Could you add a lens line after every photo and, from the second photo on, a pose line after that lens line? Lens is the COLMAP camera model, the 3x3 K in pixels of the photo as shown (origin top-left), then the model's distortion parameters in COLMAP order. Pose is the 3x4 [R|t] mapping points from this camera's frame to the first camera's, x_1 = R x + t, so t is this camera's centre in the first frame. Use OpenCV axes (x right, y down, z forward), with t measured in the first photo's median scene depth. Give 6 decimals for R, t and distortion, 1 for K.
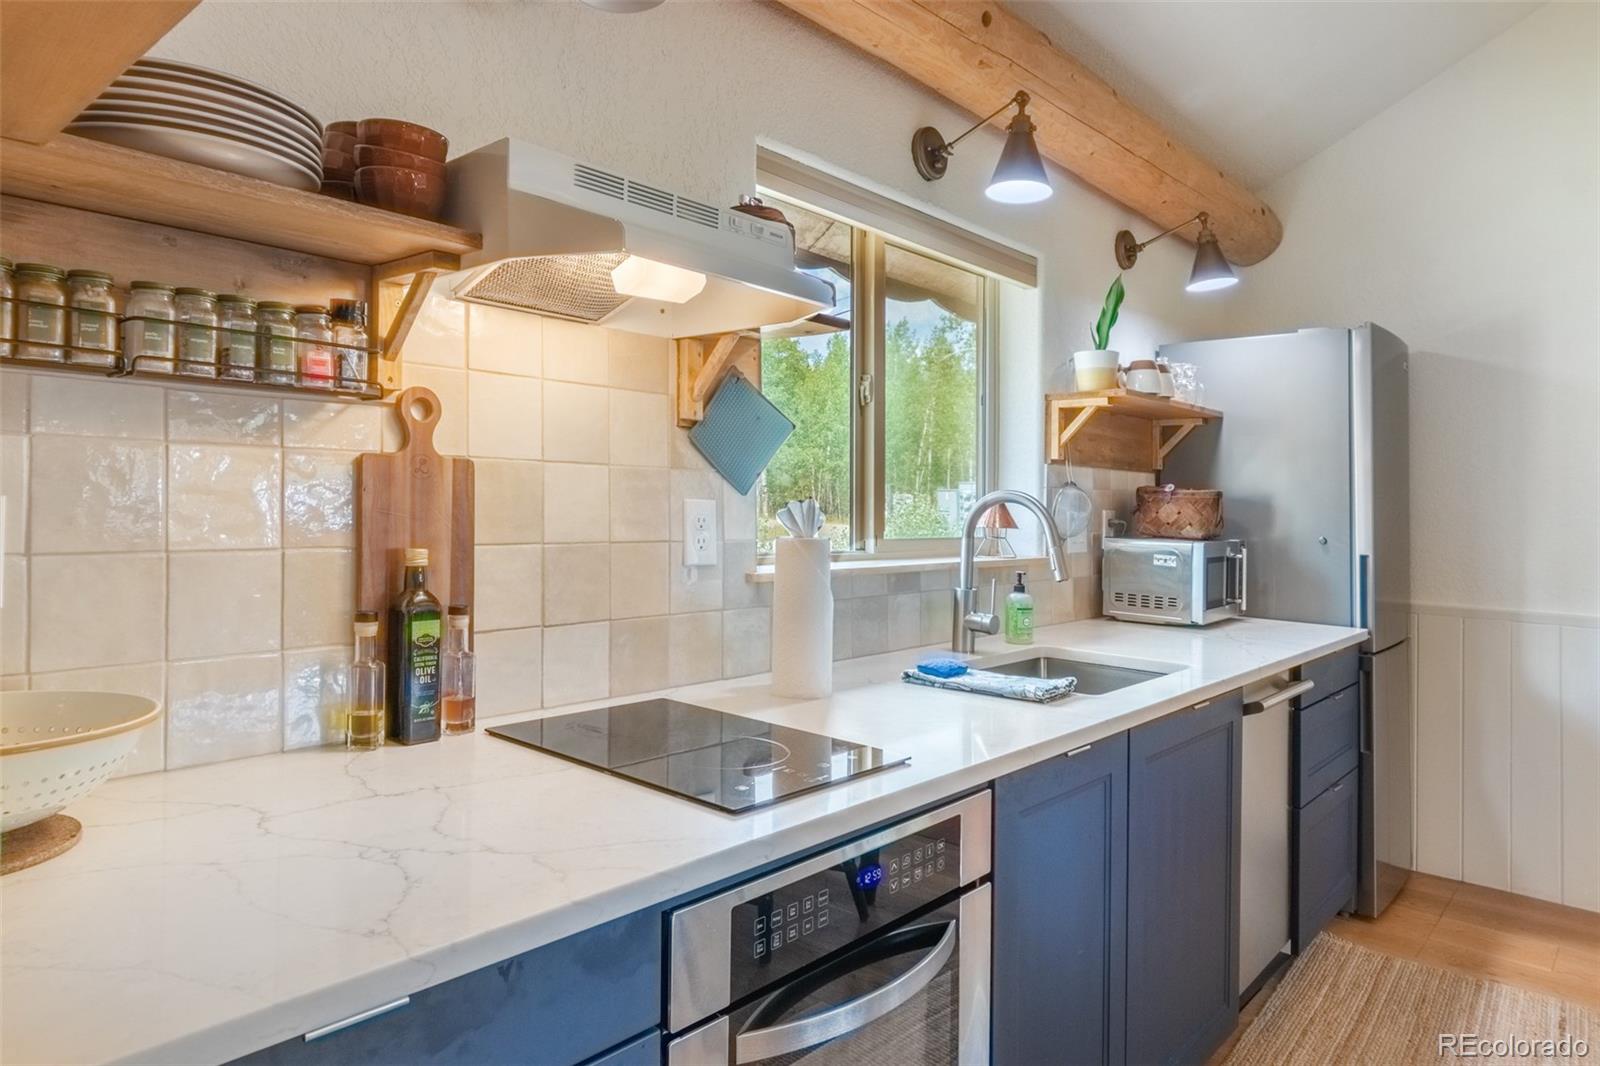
lens RADIAL K [[988.4, 0, 801.9], [0, 988.4, 521.7], [0, 0, 1]] dist [0.013534, 0.000768]
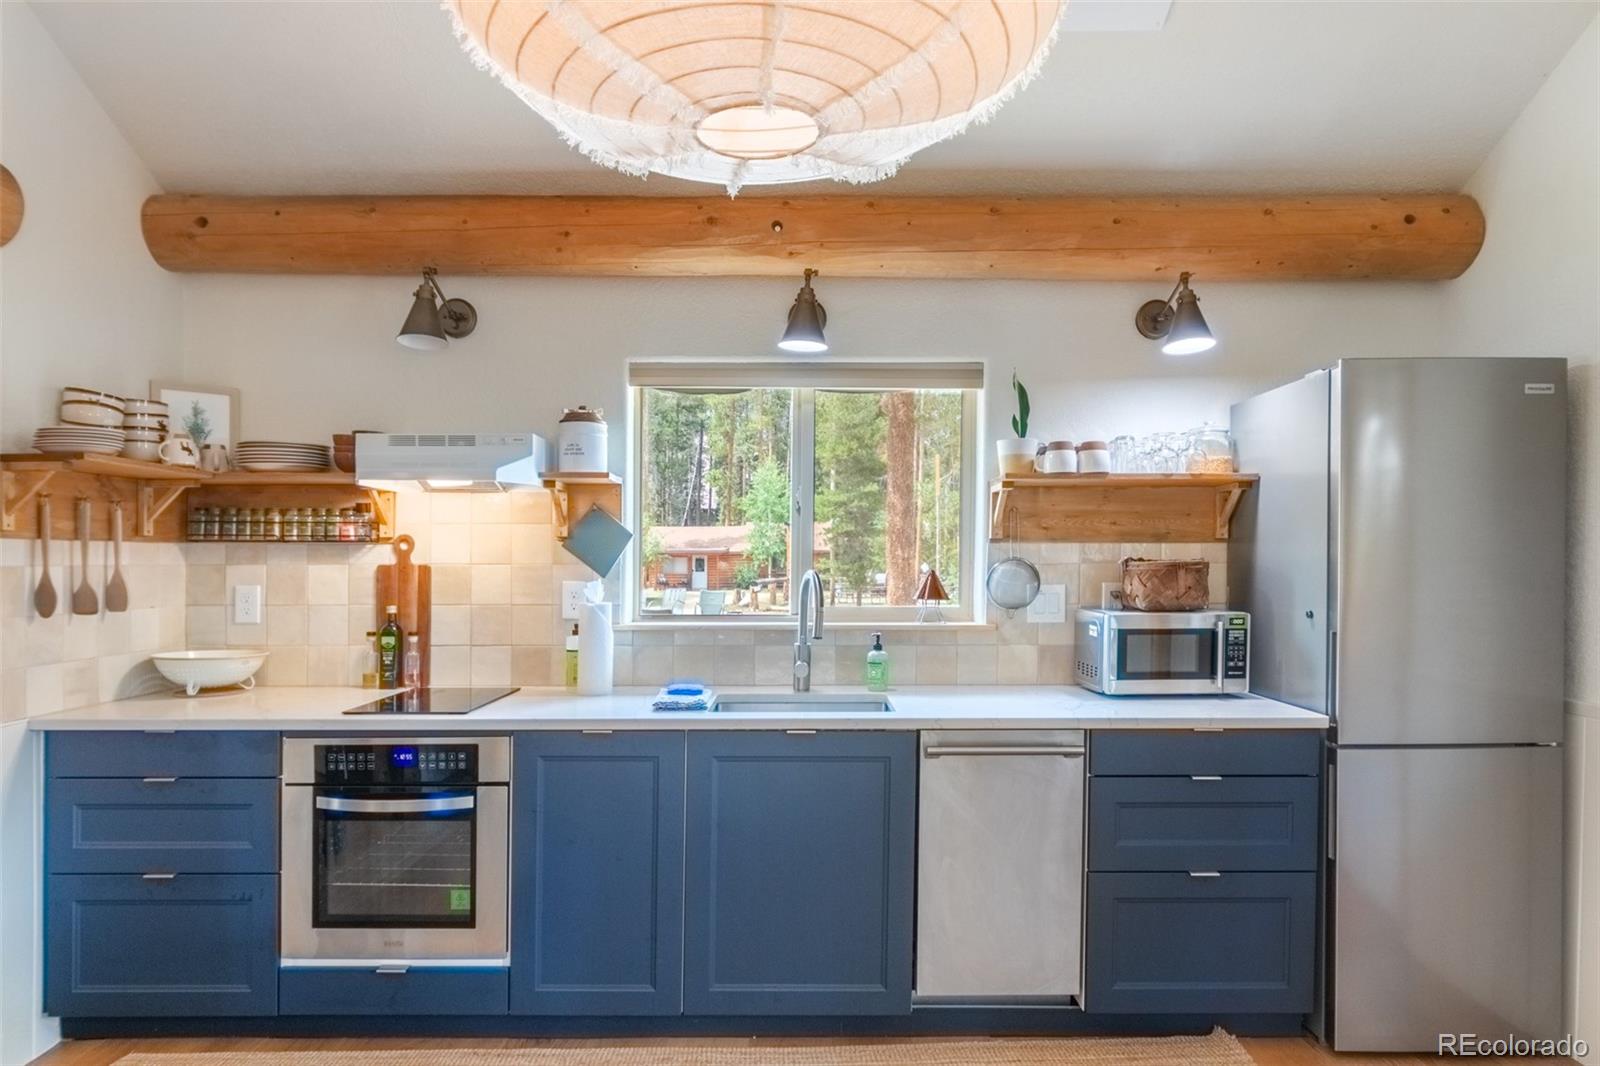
lens RADIAL K [[988.4, 0, 802.3], [0, 988.4, 600.9], [0, 0, 1]] dist [0.013534, 0.000768]
pose [[0.663724, -0.000357, -0.747977, 1.871187], [0.001032, 0.999999, 0.000438, 0.014881], [0.747977, -0.001063, 0.663724, 0.176406]]
